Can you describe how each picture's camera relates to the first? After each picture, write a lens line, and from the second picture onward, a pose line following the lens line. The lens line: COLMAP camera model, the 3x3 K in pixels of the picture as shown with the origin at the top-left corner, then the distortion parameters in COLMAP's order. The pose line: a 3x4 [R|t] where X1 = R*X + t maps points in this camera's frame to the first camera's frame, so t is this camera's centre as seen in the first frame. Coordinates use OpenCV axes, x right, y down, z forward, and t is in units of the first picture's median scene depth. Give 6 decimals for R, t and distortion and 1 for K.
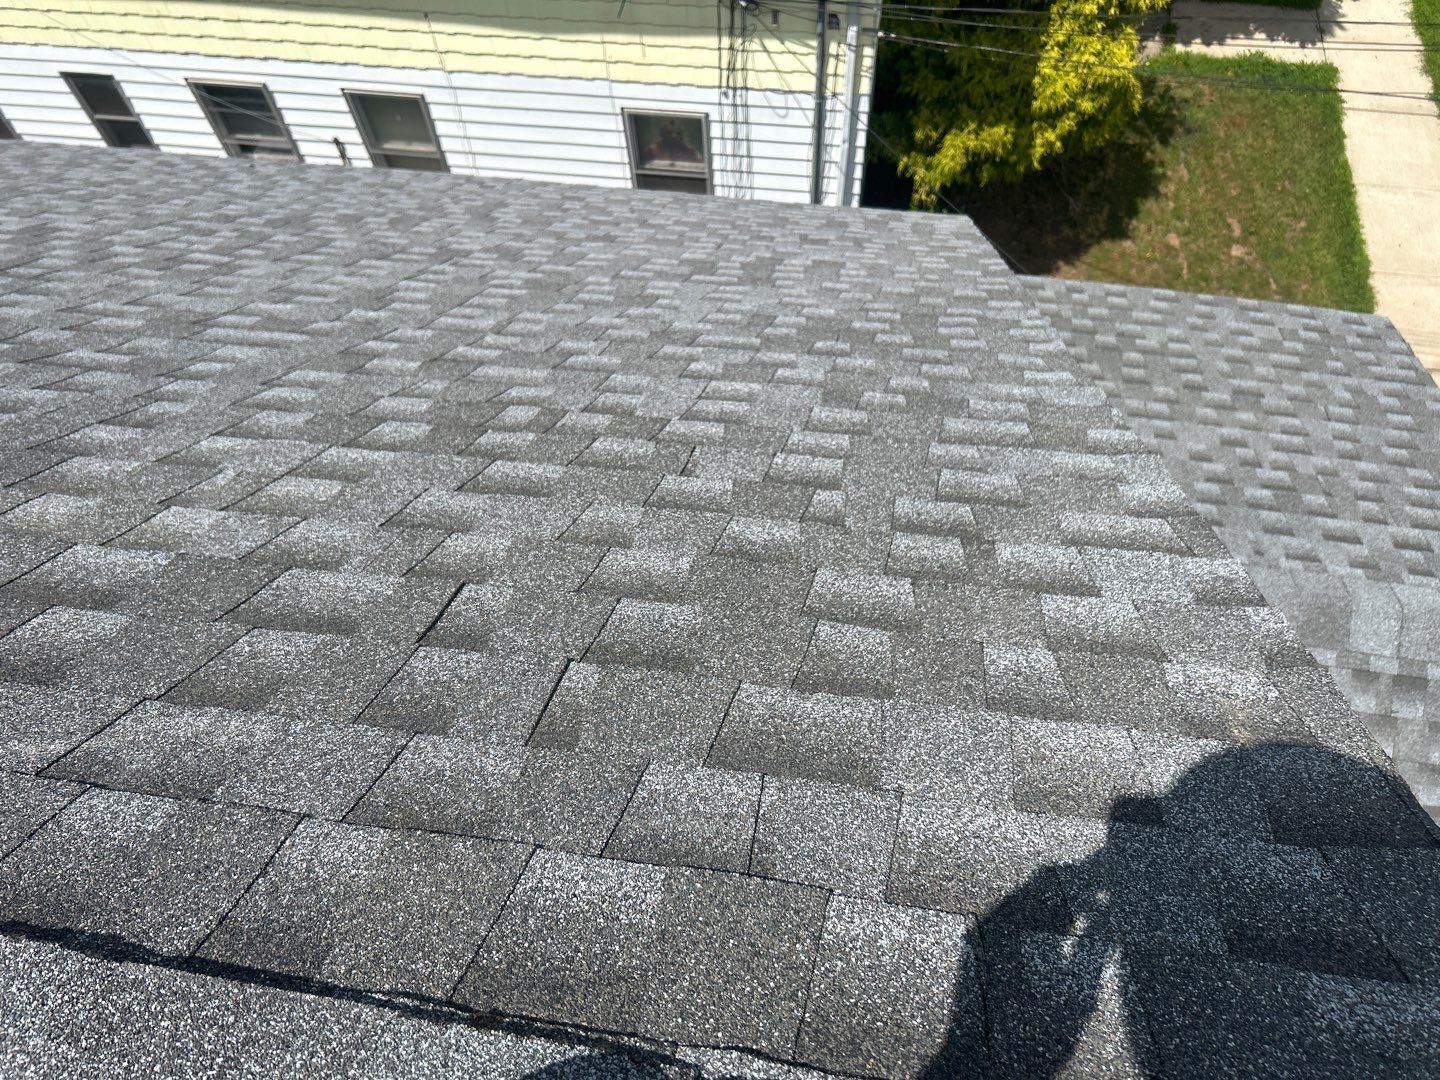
lens RADIAL K [[1089.8, 0, 720.0], [0, 1089.8, 540.0], [0, 0, 1]] dist [0.067586, -0.076929]
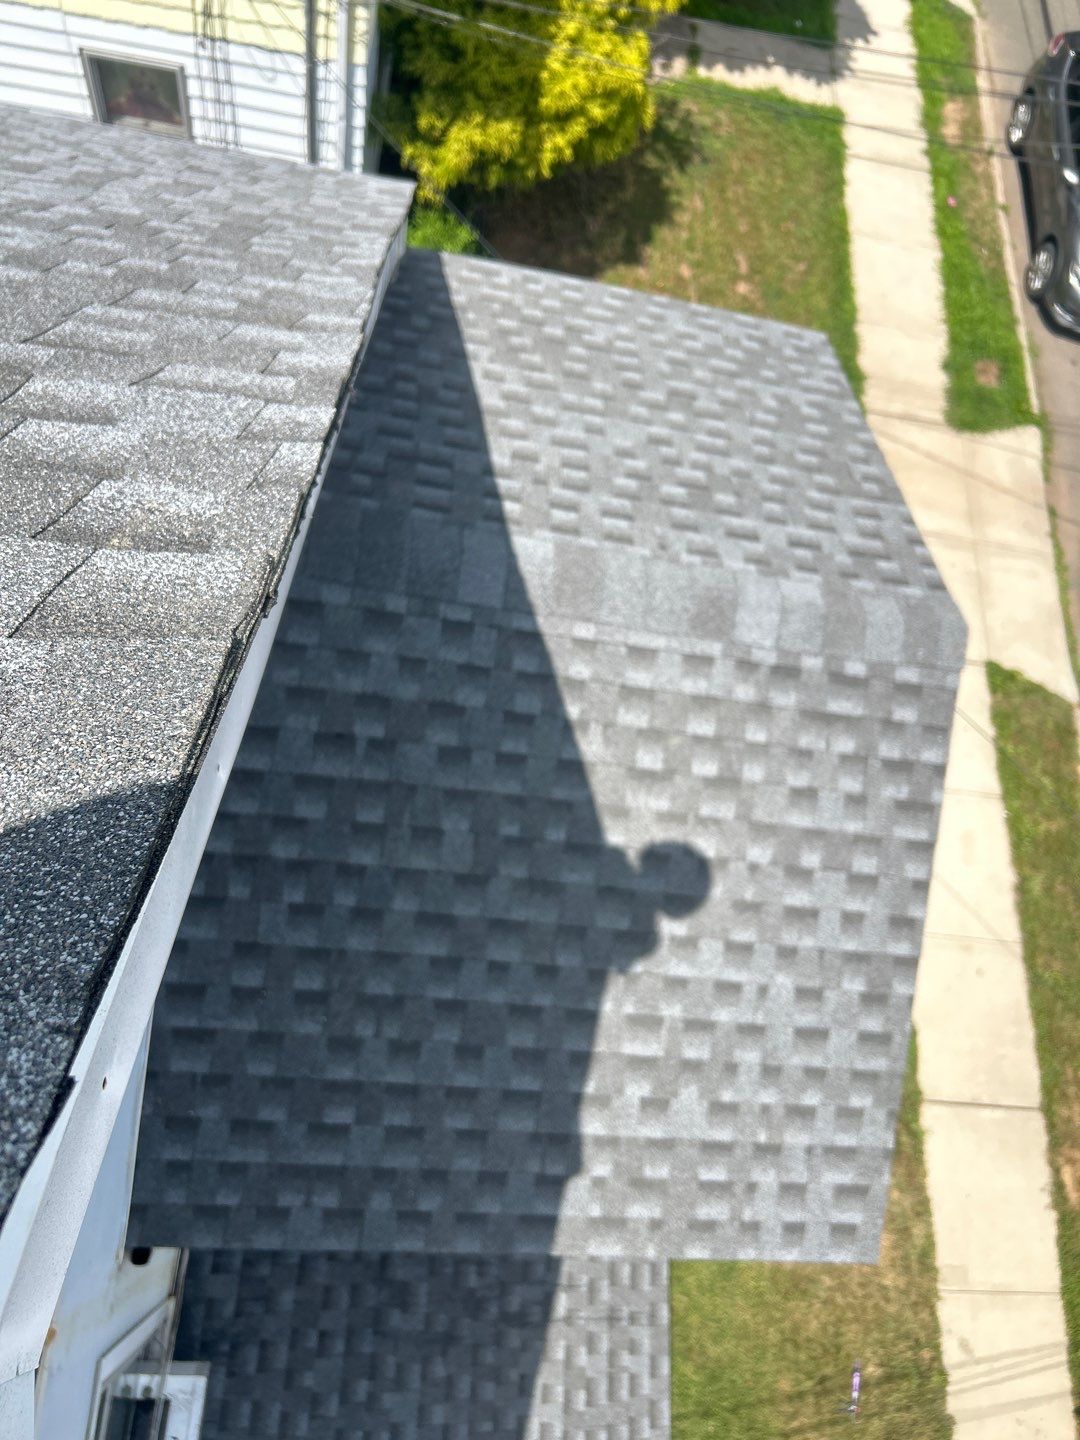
lens RADIAL K [[1089.8, 0, 540.0], [0, 1089.8, 720.0], [0, 0, 1]] dist [0.067586, -0.076929]
pose [[0.971125, -0.010949, 0.238321, 0.103153], [-0.018633, 0.992414, 0.121522, 0.035515], [-0.237843, -0.122454, 0.963554, 0.038377]]
